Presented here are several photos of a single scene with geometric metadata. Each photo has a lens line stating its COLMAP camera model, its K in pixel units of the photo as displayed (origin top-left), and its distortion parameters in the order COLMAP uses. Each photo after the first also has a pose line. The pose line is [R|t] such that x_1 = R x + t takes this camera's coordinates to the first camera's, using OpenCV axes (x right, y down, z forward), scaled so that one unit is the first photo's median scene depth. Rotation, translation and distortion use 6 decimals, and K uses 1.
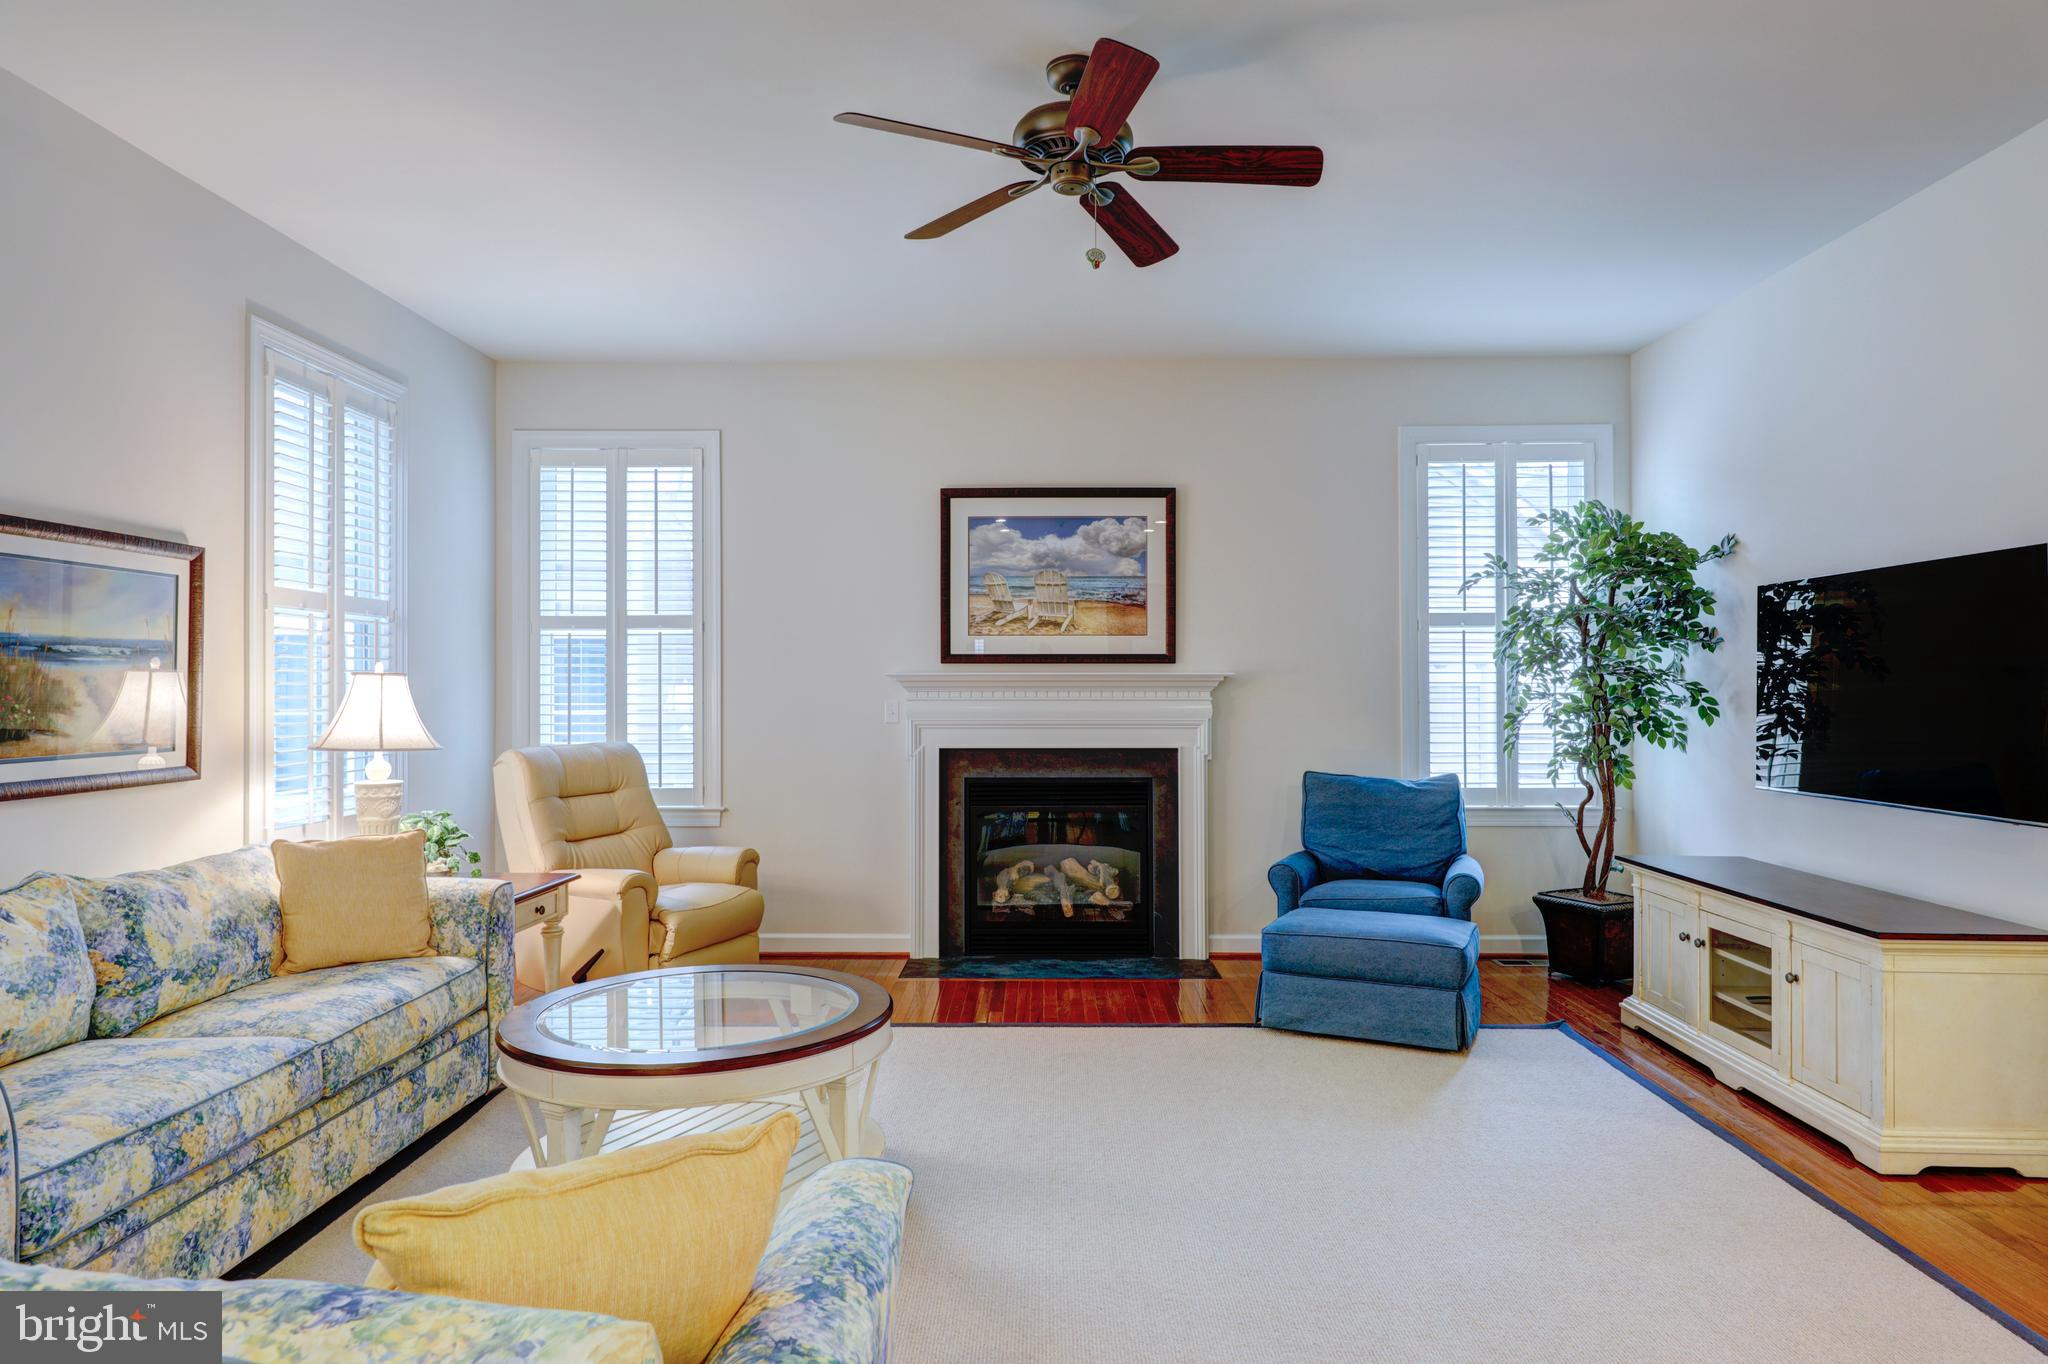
lens RADIAL K [[1242.3, 0, 1009.1], [0, 1242.3, 685.4], [0, 0, 1]] dist [0.014369, 0.000269]
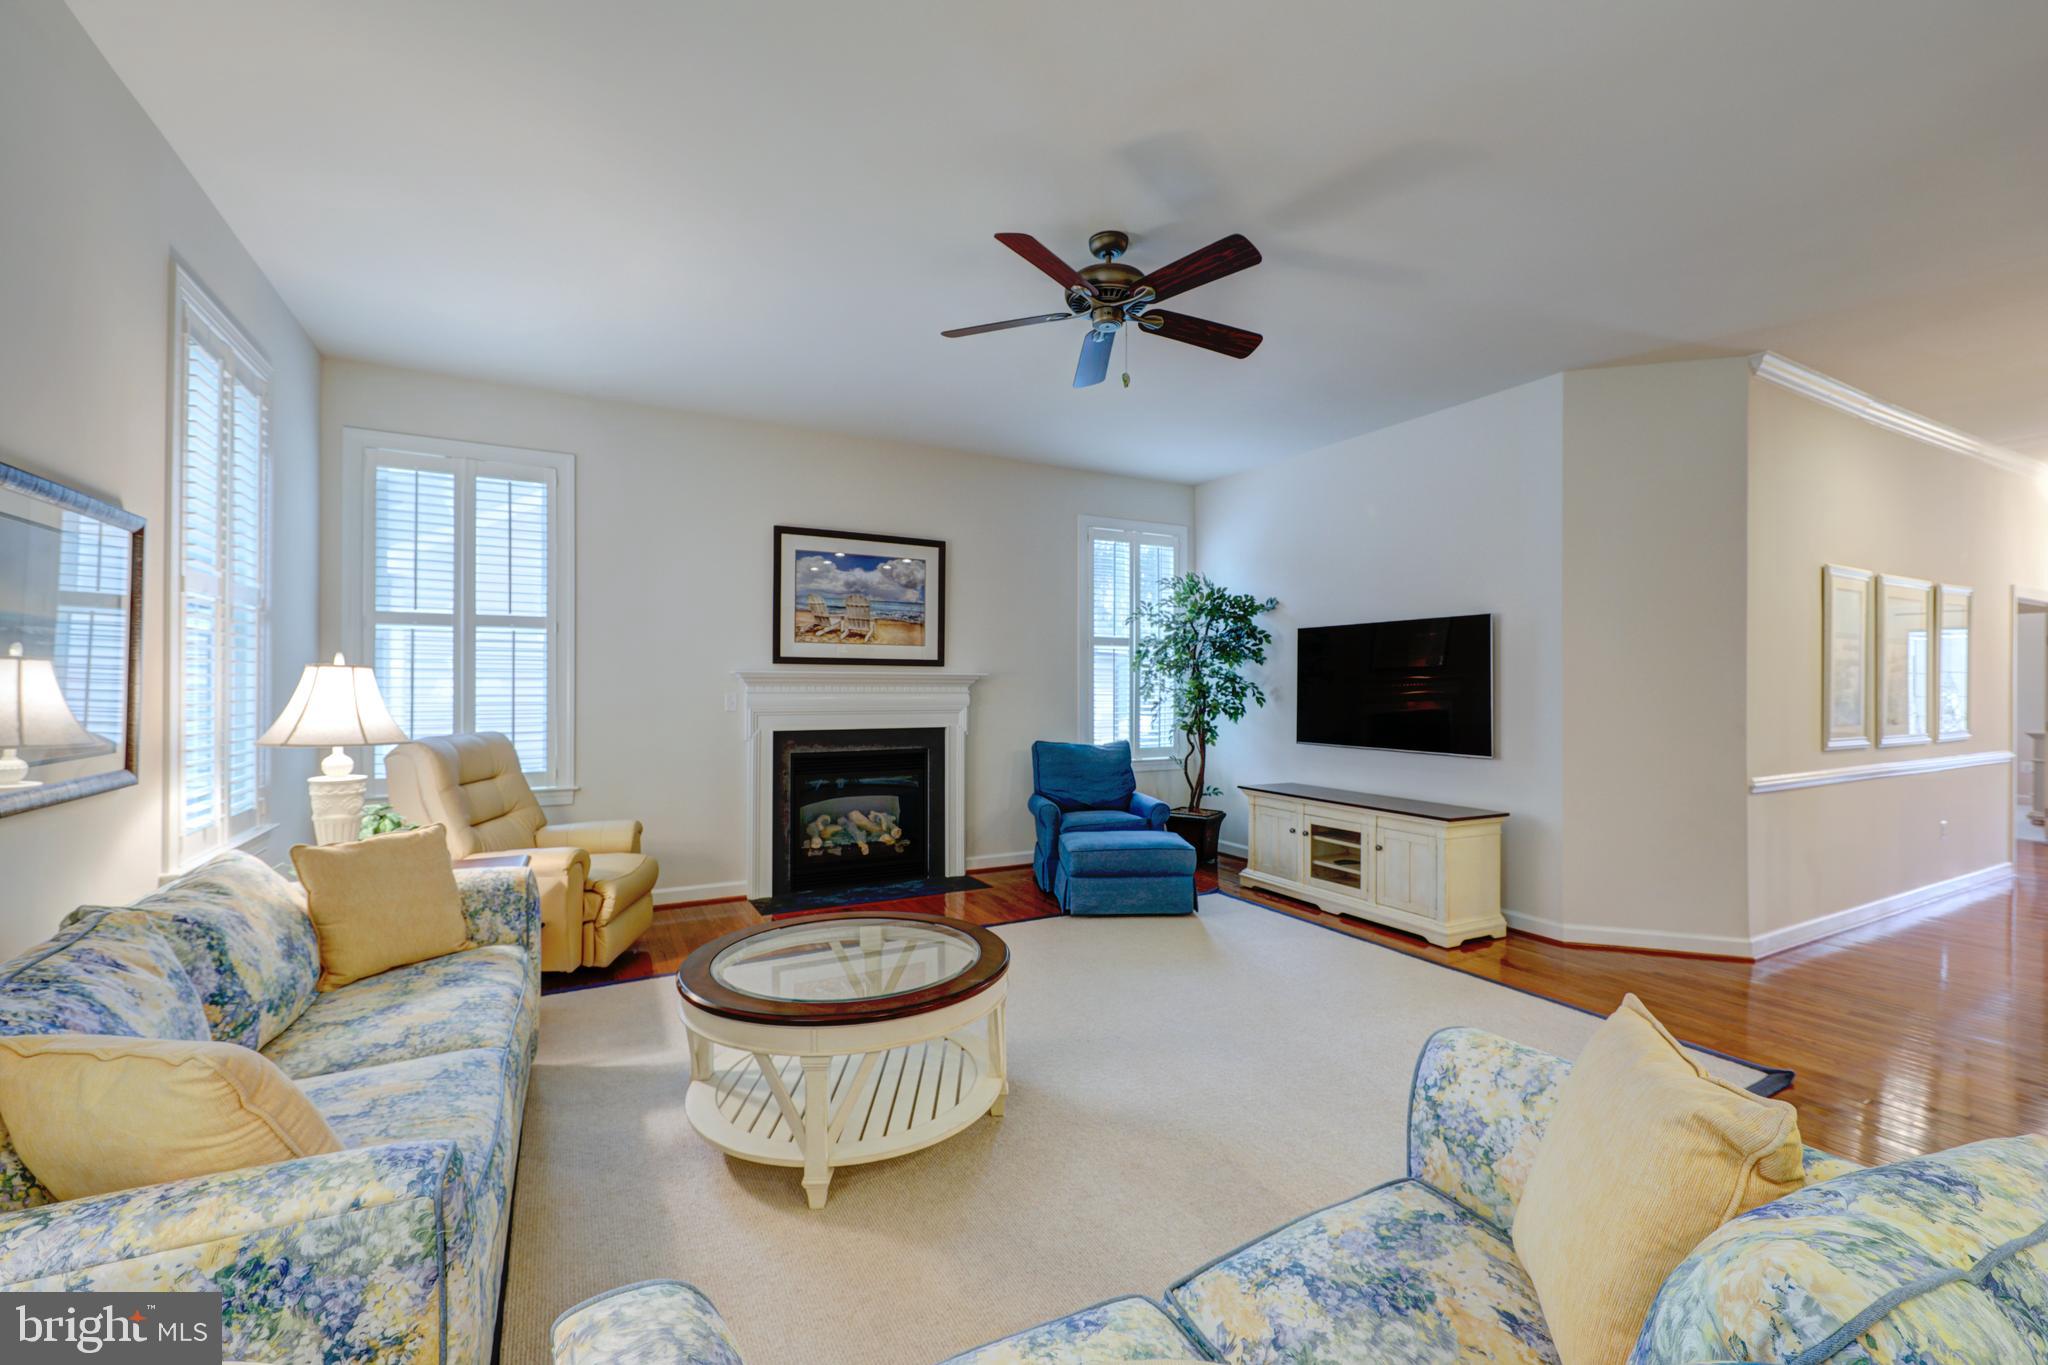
lens RADIAL K [[861.3, 0, 1041.7], [0, 861.3, 684.7], [0, 0, 1]] dist [0.006032, -0.001986]
pose [[0.866742, 0.005208, 0.498730, -0.278686], [-0.007364, 0.999970, 0.002354, -0.000400], [-0.498703, -0.005713, 0.866754, 0.112325]]
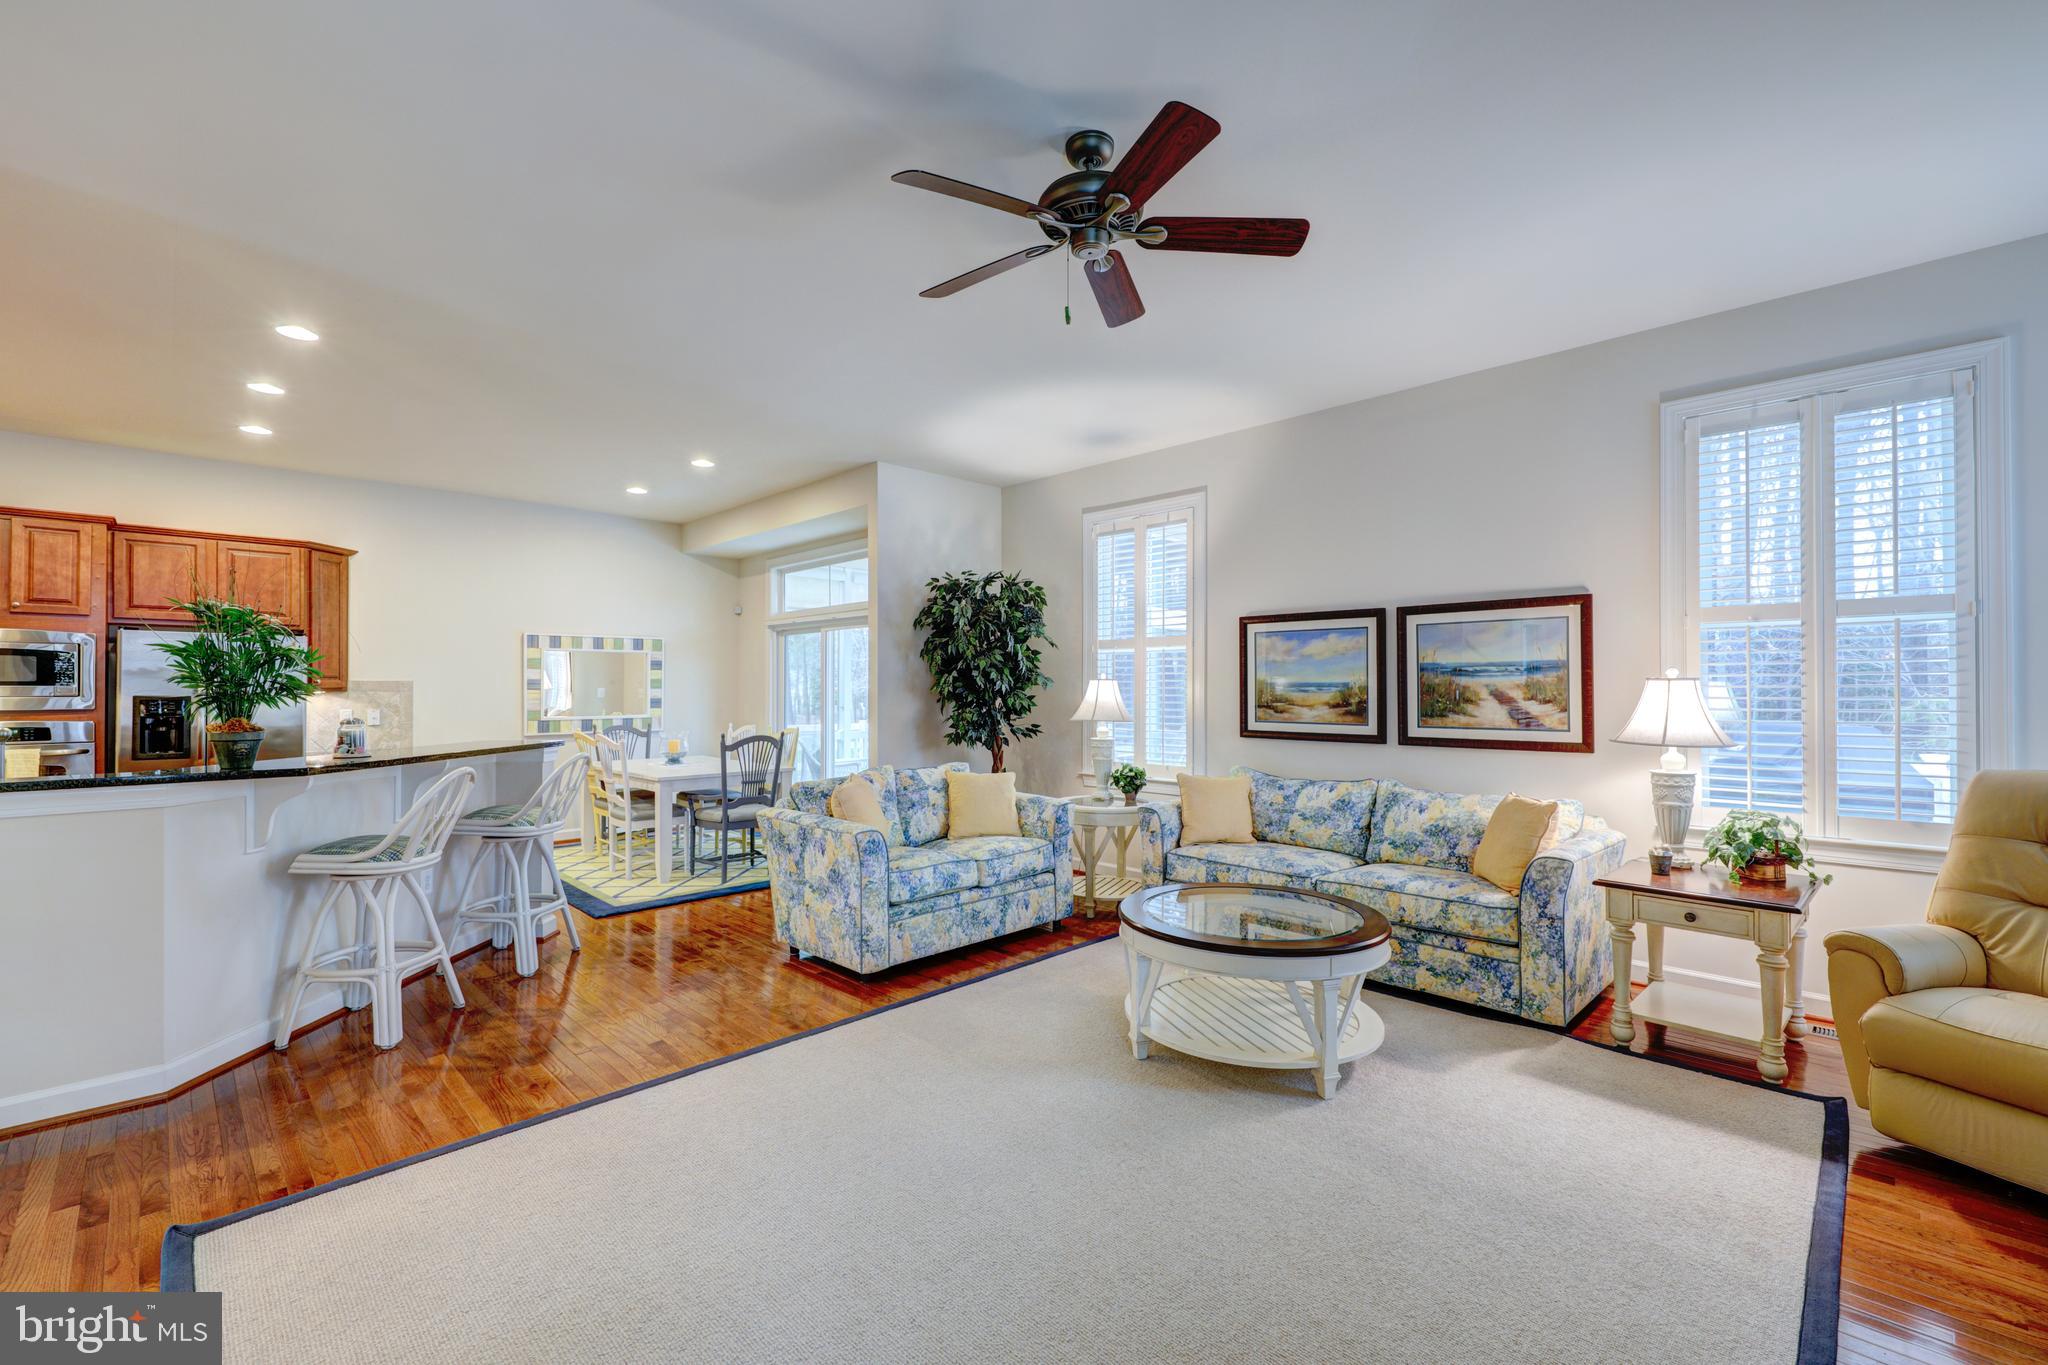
lens RADIAL K [[861.3, 0, 1041.1], [0, 861.3, 677.7], [0, 0, 1]] dist [0.006032, -0.001986]
pose [[-0.685251, -0.008970, -0.728252, 0.360688], [0.003458, 0.999873, -0.015570, 0.000925], [0.728299, -0.013188, -0.685132, 0.843912]]
